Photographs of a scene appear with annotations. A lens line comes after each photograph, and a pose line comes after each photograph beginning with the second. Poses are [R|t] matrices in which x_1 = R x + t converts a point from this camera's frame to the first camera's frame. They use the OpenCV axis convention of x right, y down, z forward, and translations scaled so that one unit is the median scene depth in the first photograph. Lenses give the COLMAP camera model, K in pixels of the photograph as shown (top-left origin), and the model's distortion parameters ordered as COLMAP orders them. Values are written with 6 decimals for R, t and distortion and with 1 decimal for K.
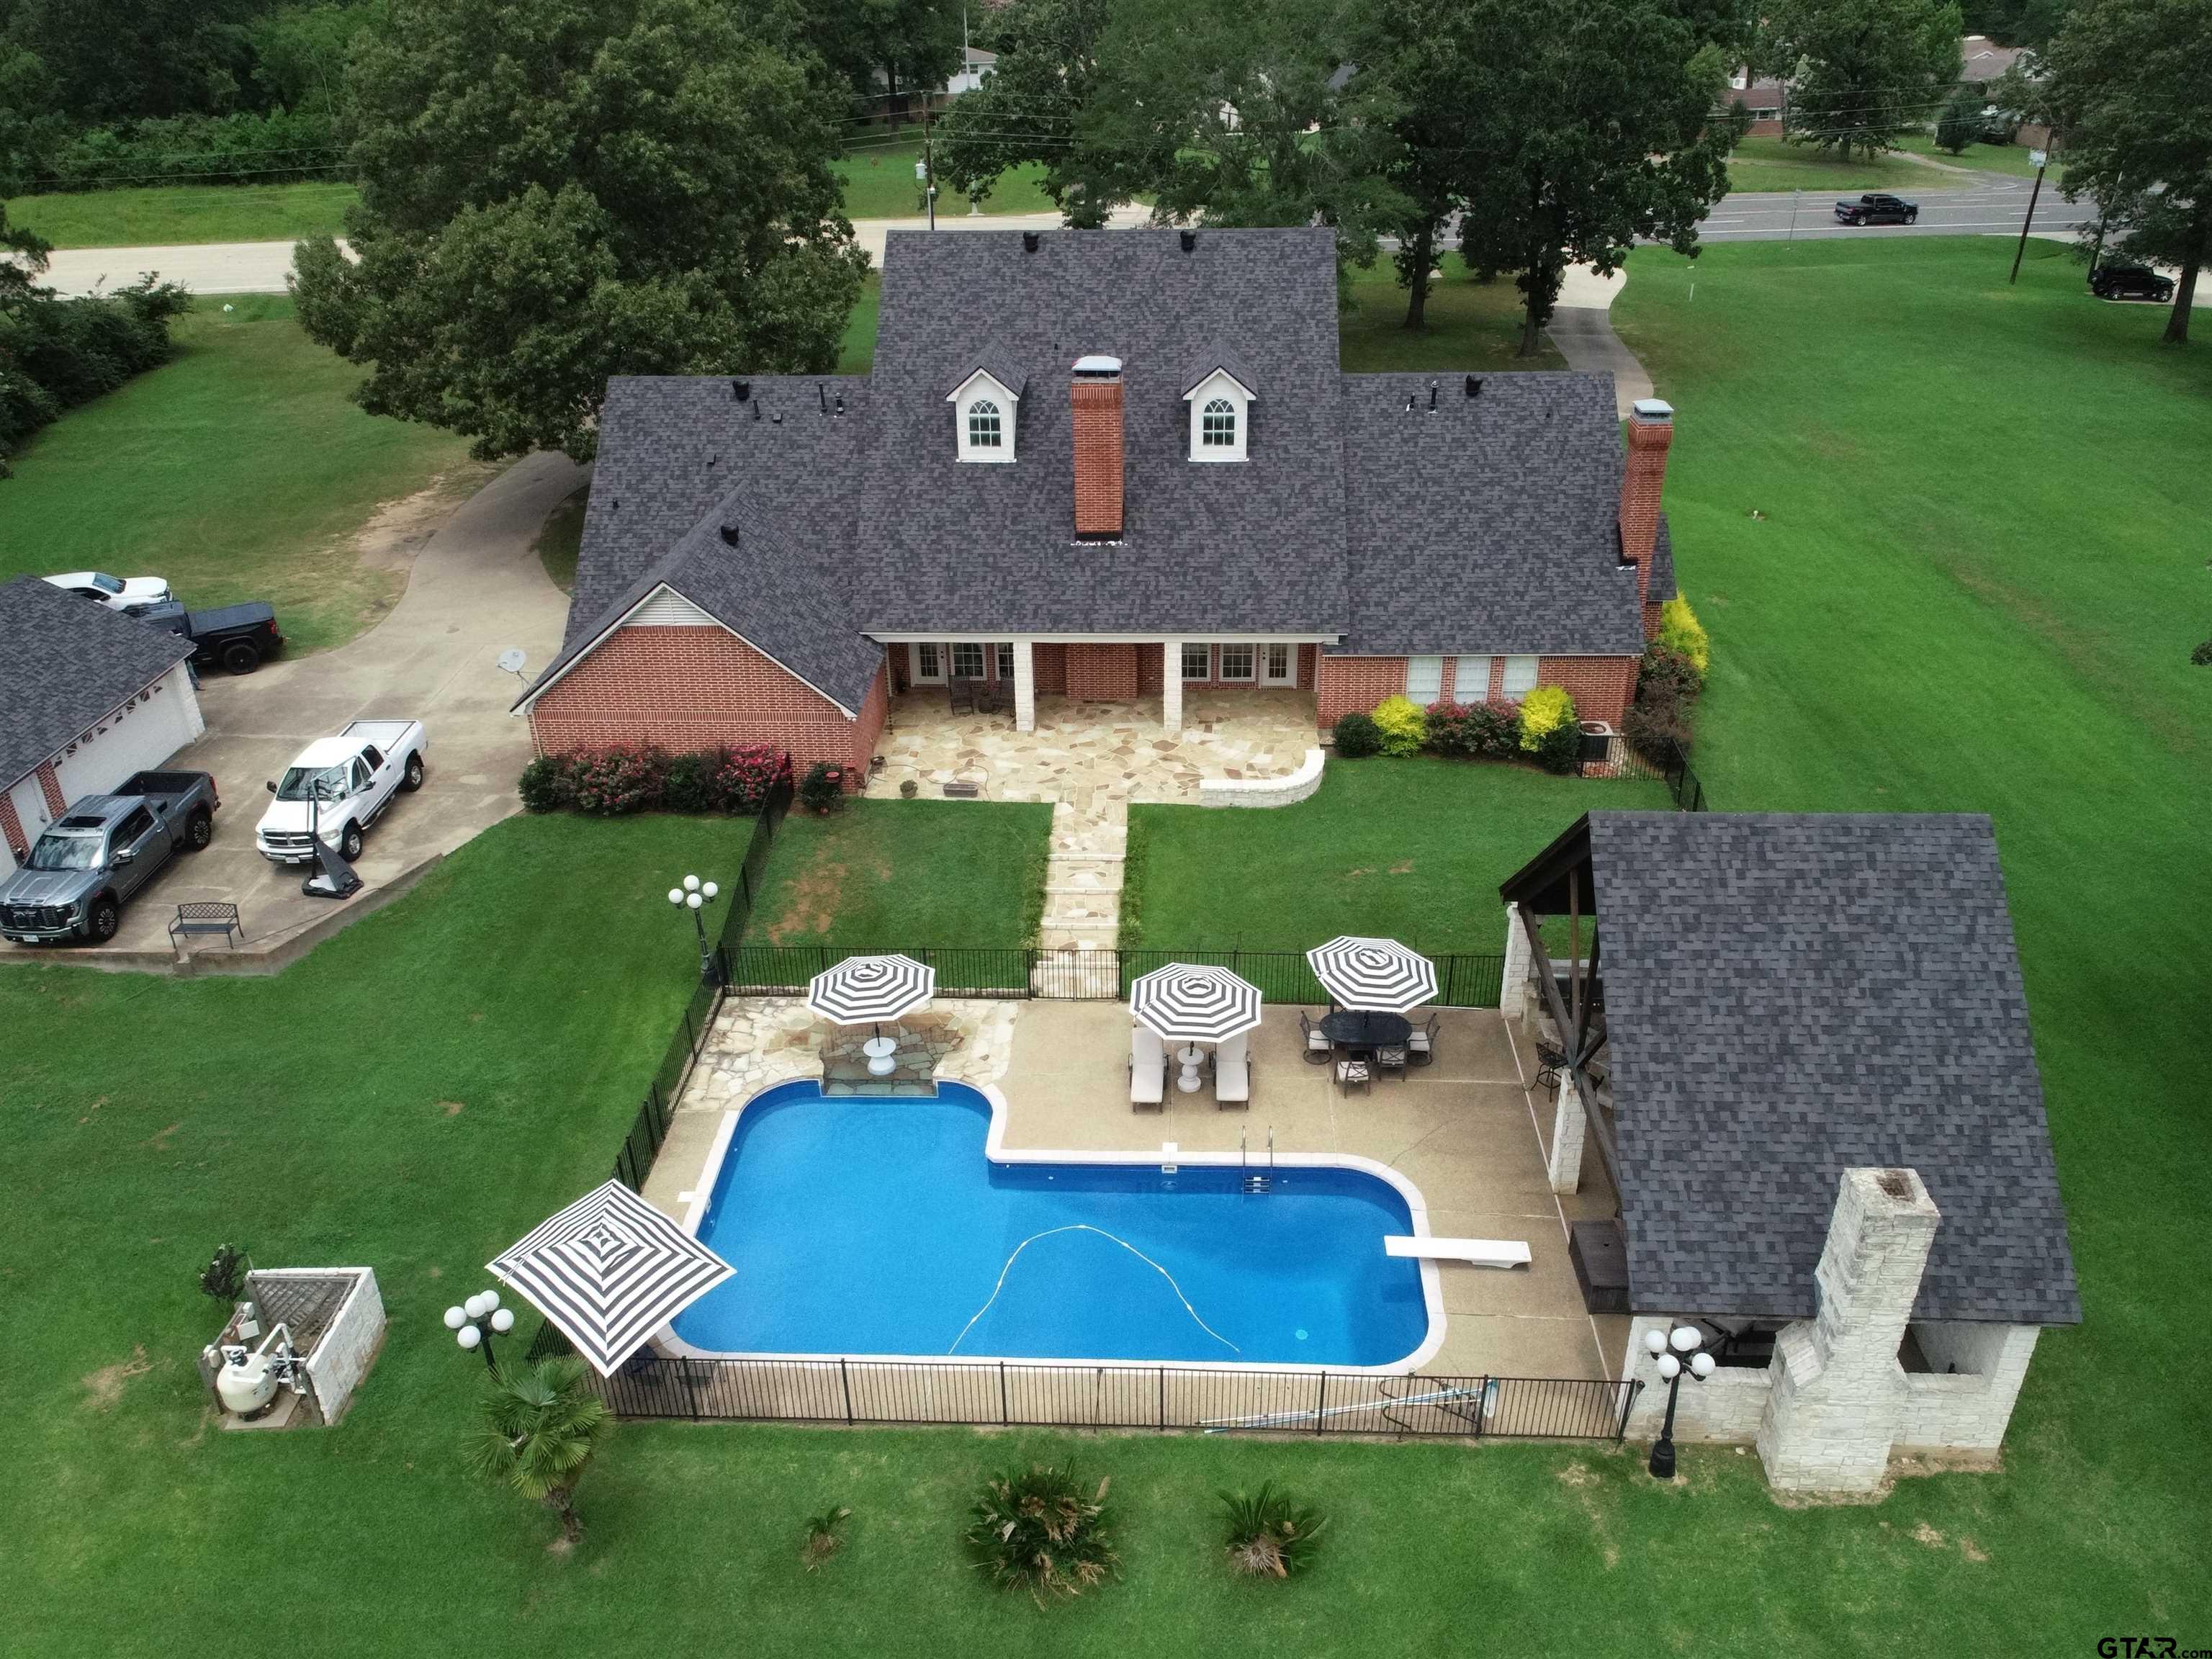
lens RADIAL K [[1654.8, 0, 1107.8], [0, 1654.8, 841.7], [0, 0, 1]] dist [0.006441, -0.017111]
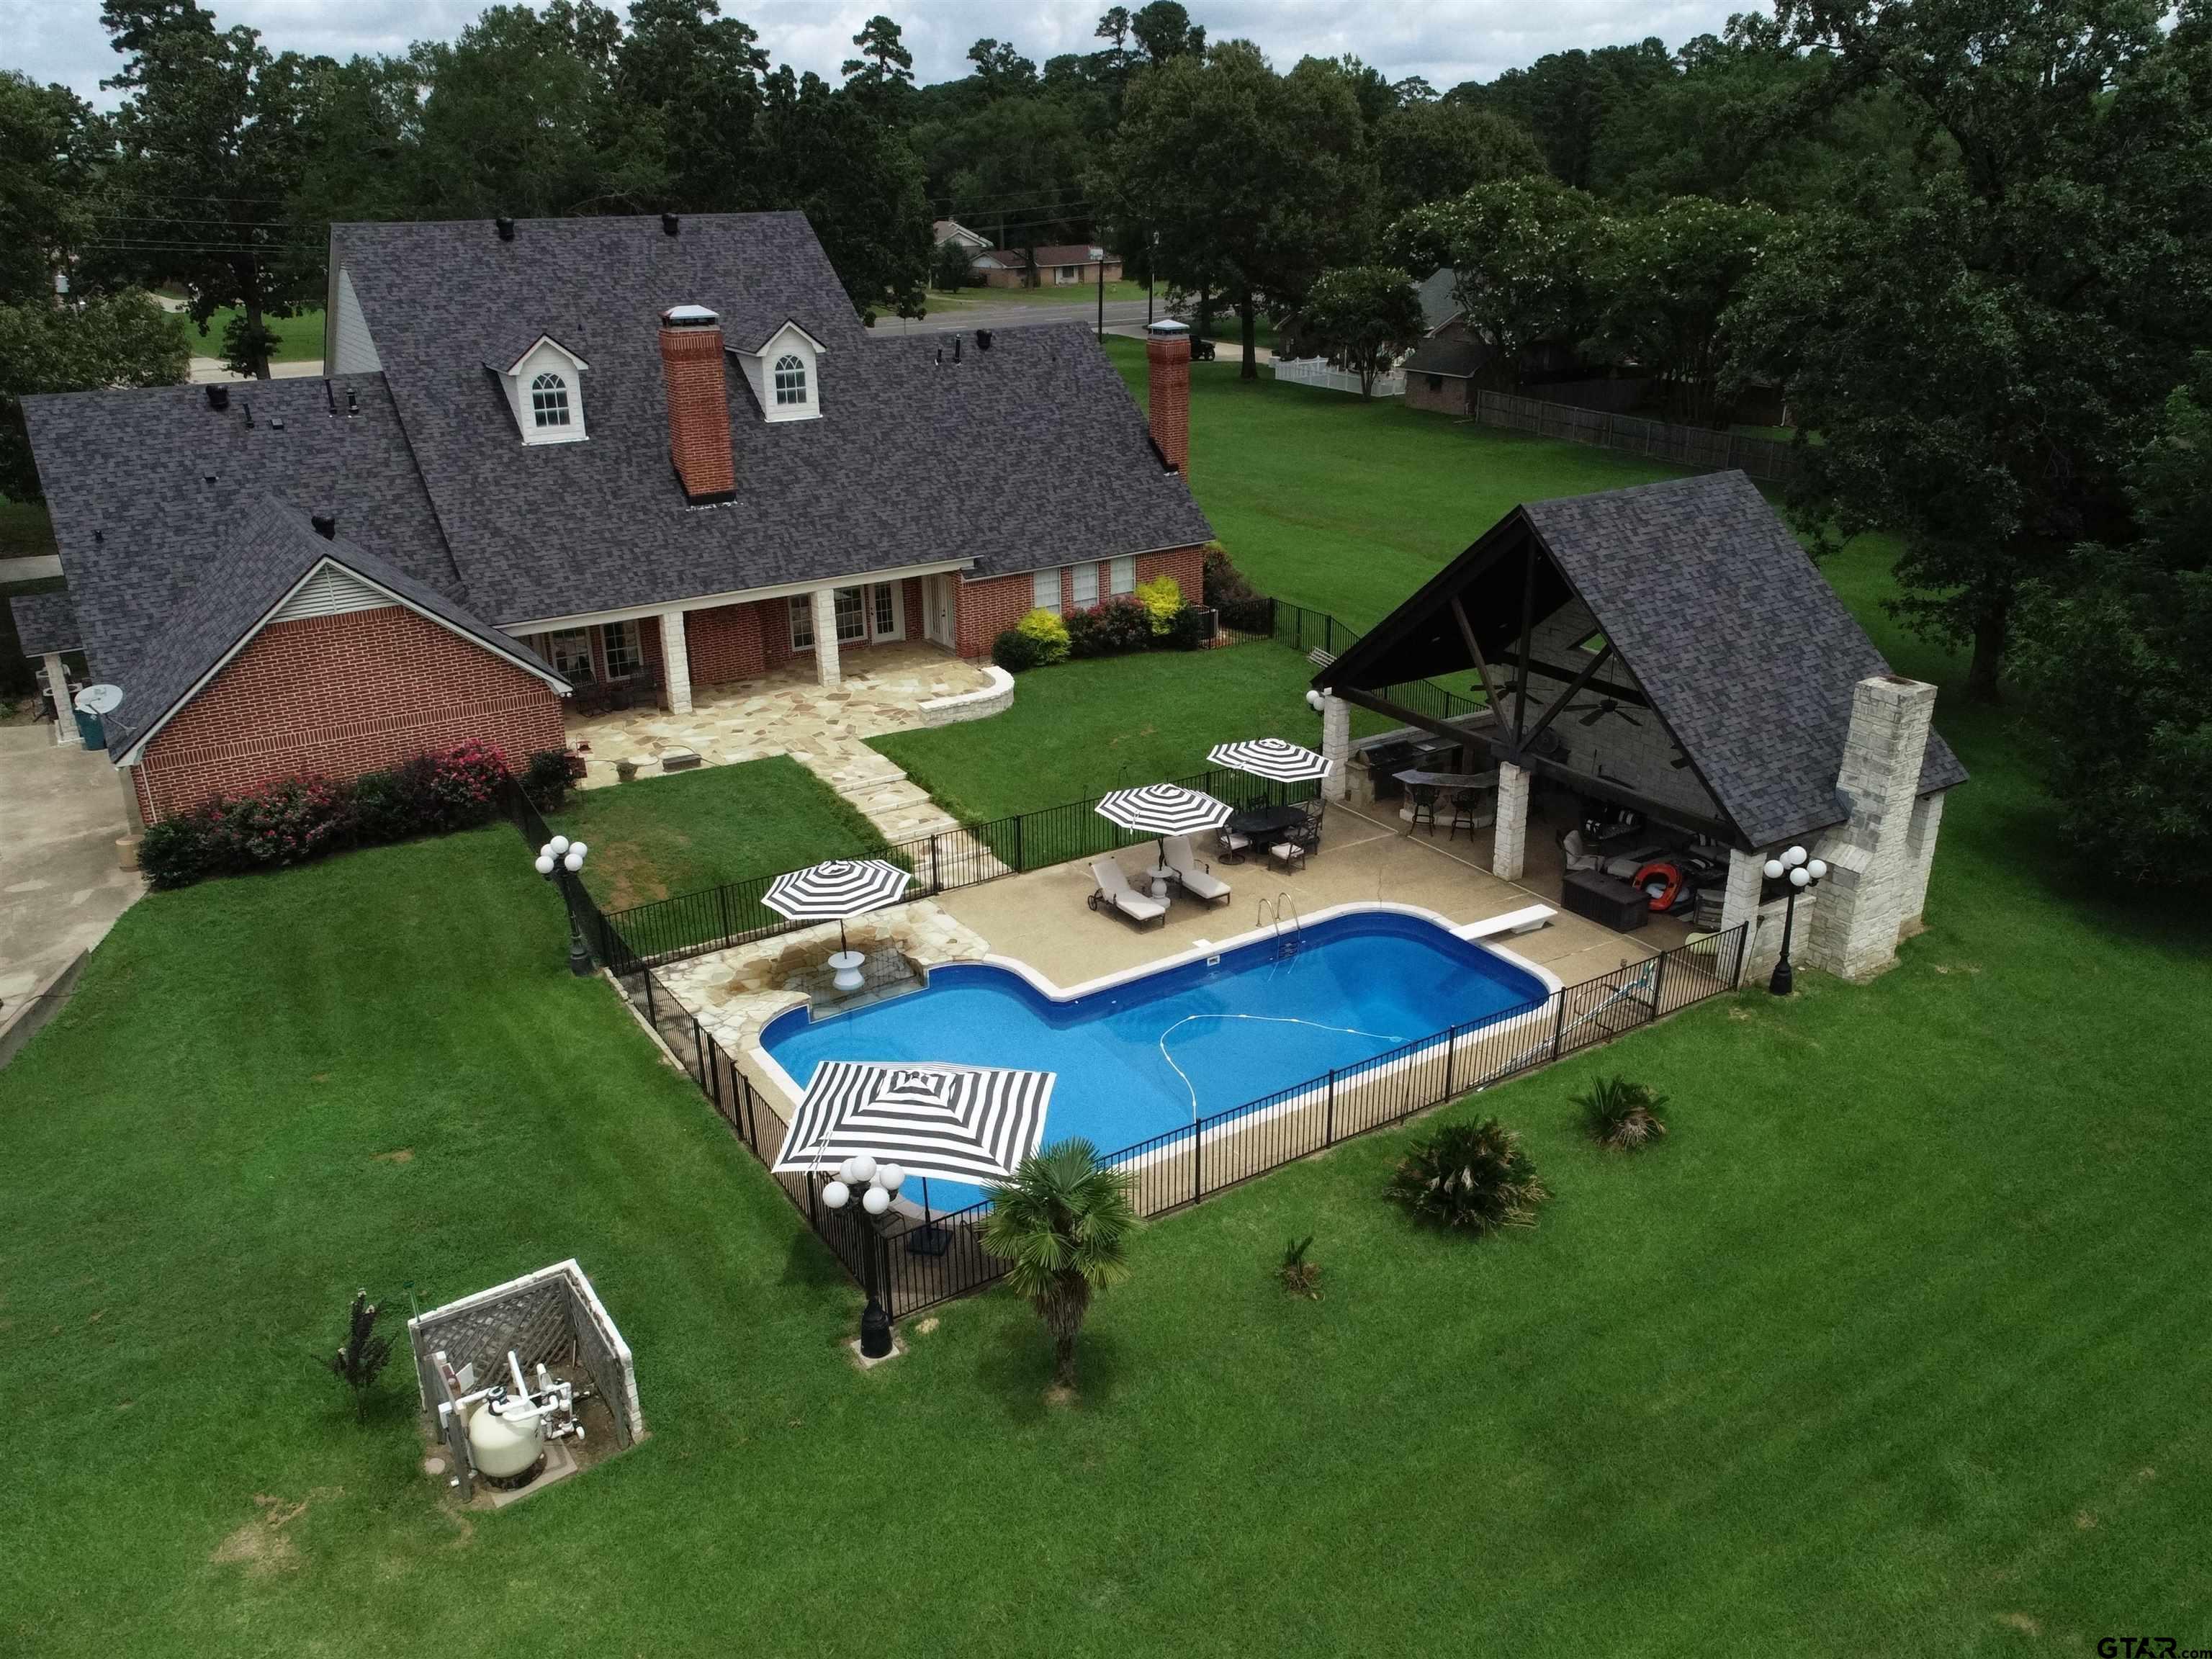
lens RADIAL K [[1654.8, 0, 1106.7], [0, 1654.8, 838.4], [0, 0, 1]] dist [0.006441, -0.017111]
pose [[0.818409, -0.213785, 0.533389, -0.377966], [0.277248, 0.959938, -0.040650, 0.106117], [-0.503330, 0.181149, 0.844893, 0.124163]]
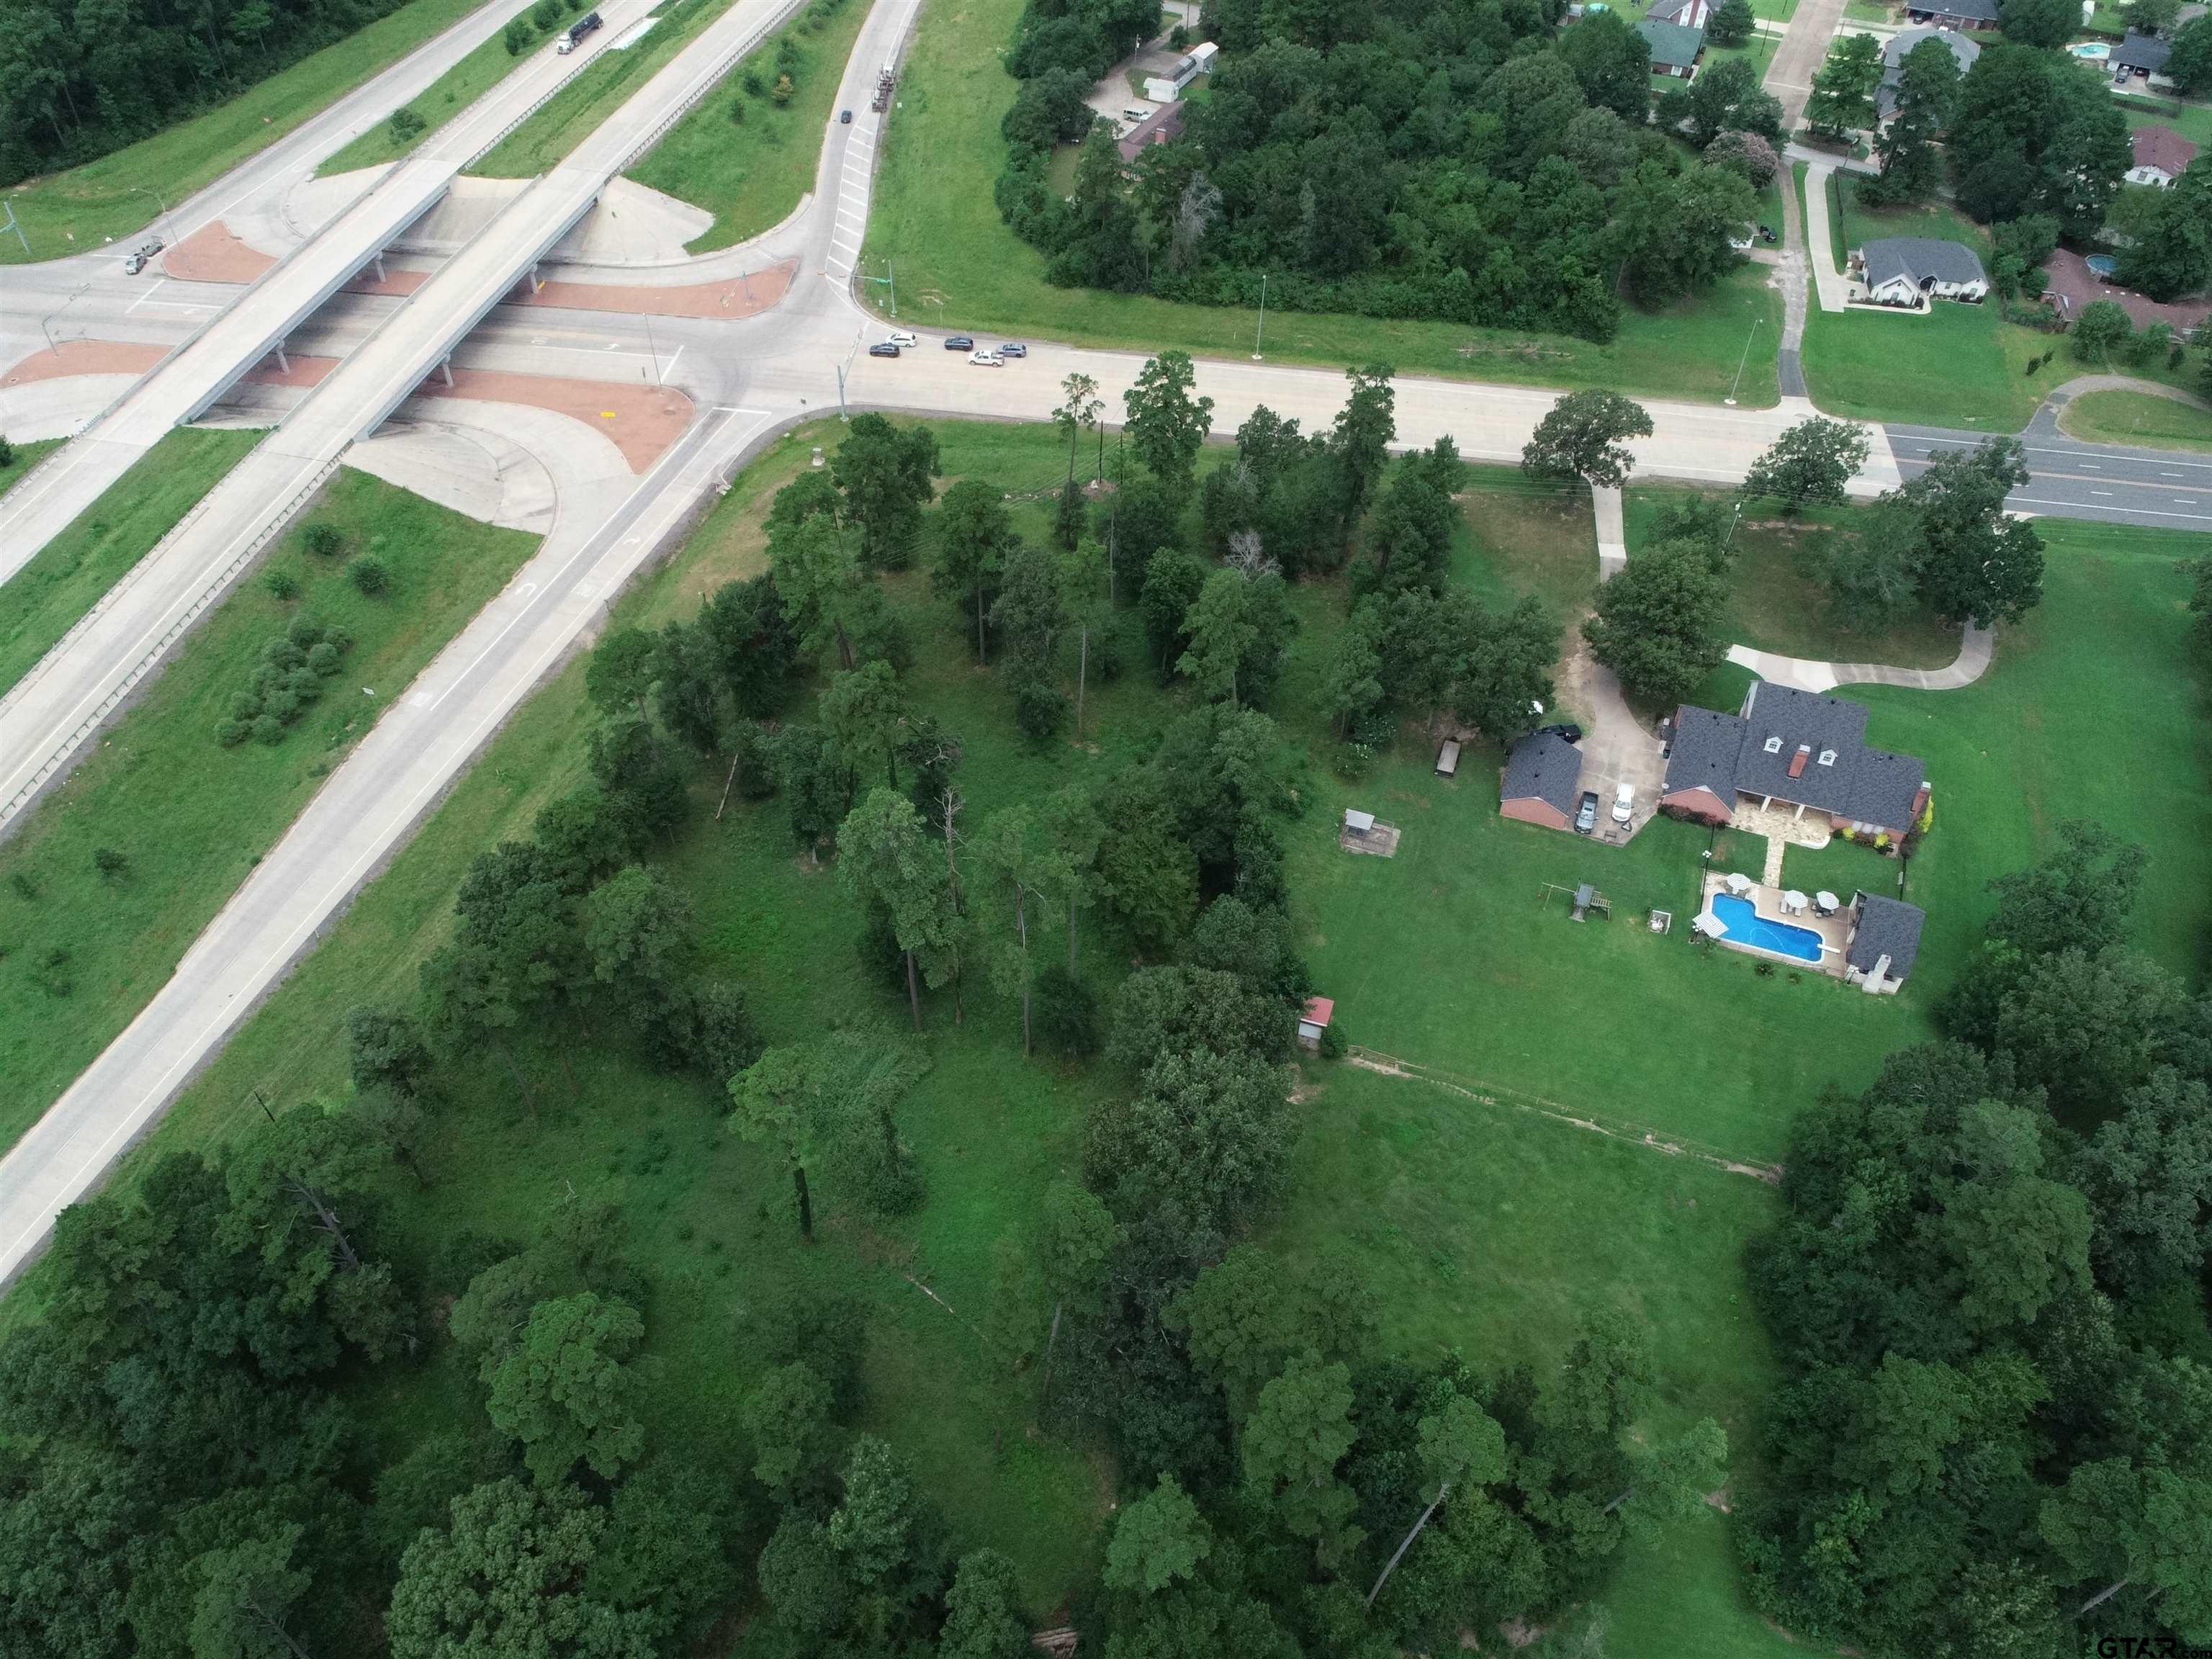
lens RADIAL K [[1654.8, 0, 1104.2], [0, 1654.8, 825.6], [0, 0, 1]] dist [0.006441, -0.017111]
pose [[0.954193, 0.232794, -0.187942, -0.945427], [-0.165722, 0.934237, 0.315812, -1.210922], [0.249101, -0.270199, 0.930022, -3.818742]]
